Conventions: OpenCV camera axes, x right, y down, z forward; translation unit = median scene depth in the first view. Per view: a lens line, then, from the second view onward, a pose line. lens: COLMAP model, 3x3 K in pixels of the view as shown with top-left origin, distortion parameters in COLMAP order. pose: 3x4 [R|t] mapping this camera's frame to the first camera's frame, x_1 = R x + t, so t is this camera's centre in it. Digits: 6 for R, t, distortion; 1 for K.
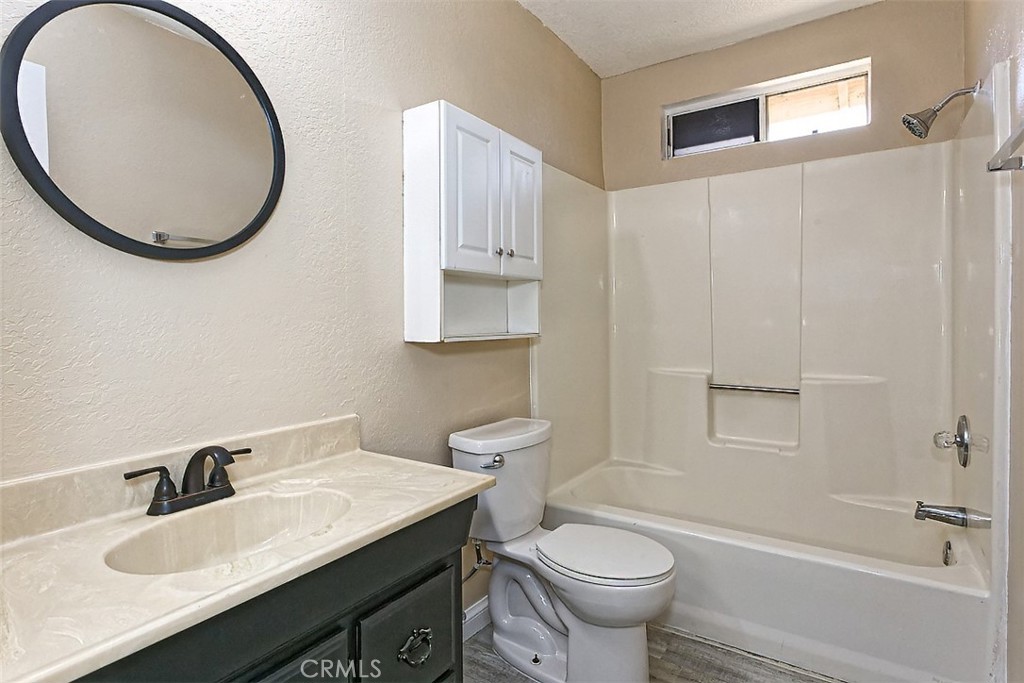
lens RADIAL K [[516.2, 0, 512.0], [0, 516.2, 336.0], [0, 0, 1]] dist [-0.003274, 0.001005]
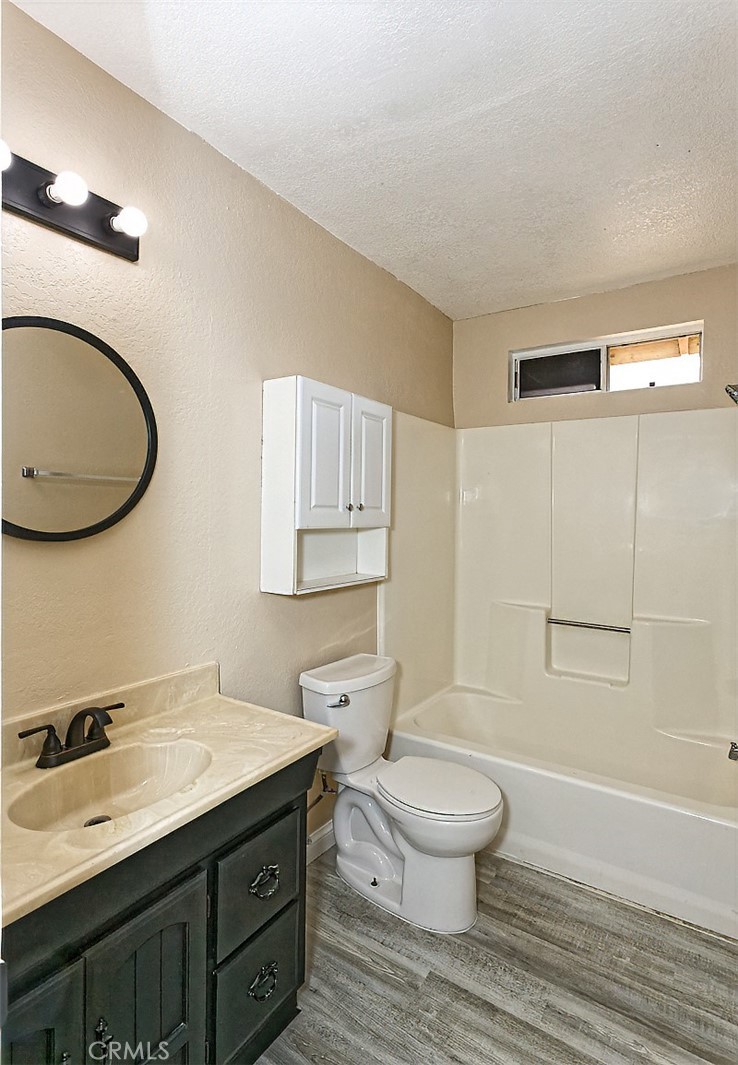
lens RADIAL K [[526.8, 0, 370.8], [0, 526.8, 528.6], [0, 0, 1]] dist [0.003025, 0.000348]
pose [[0.999770, 0.021332, 0.002273, 0.019643], [-0.021338, 0.999769, 0.002731, -0.122614], [-0.002214, -0.002779, 0.999994, -0.112820]]
